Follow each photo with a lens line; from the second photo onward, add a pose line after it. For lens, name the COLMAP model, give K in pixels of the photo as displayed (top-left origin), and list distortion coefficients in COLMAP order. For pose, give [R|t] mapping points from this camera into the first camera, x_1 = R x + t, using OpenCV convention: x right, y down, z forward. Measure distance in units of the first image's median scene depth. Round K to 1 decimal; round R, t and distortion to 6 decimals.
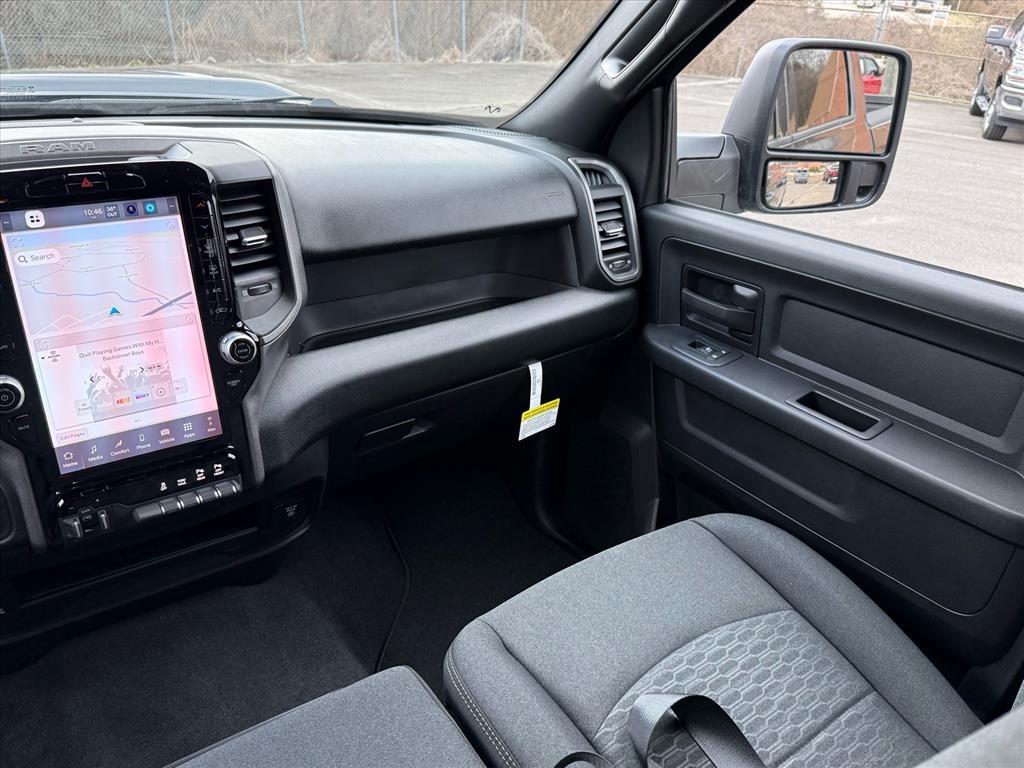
lens RADIAL K [[801.7, 0, 512.0], [0, 801.7, 384.0], [0, 0, 1]] dist [-0.013135, -0.010579]
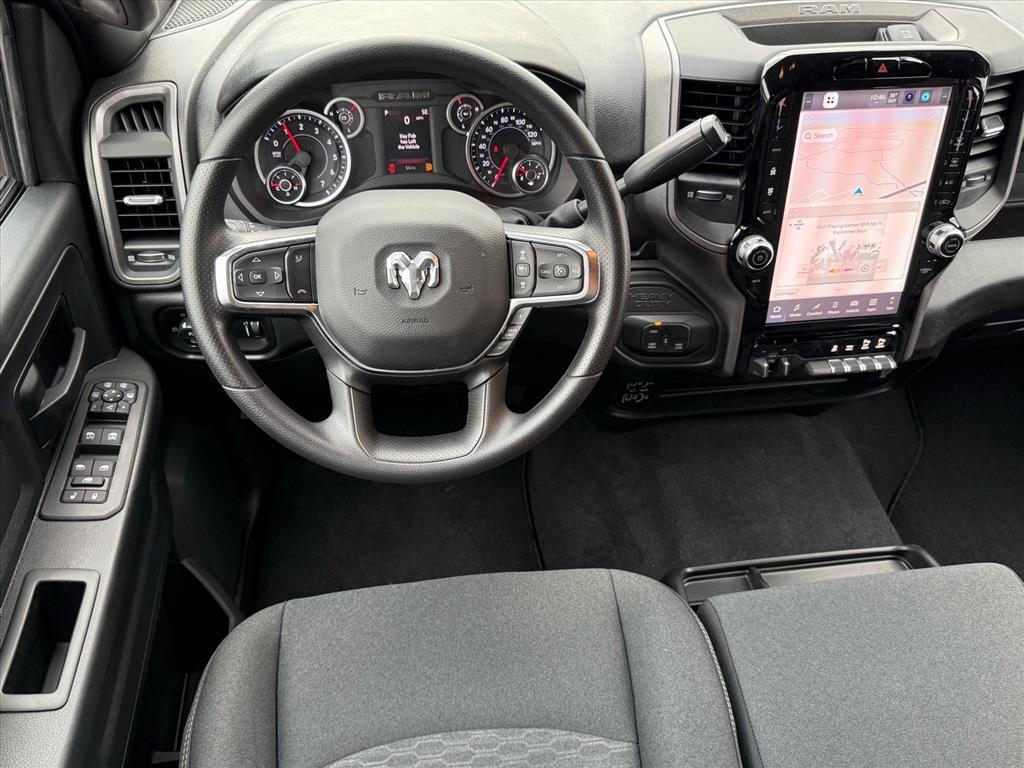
lens RADIAL K [[801.7, 0, 512.0], [0, 801.7, 384.0], [0, 0, 1]] dist [-0.013135, -0.010579]
pose [[0.874396, 0.303831, -0.378310, -0.399912], [-0.181173, 0.927729, 0.326337, -0.111115], [0.450121, -0.216808, 0.866248, -0.187557]]
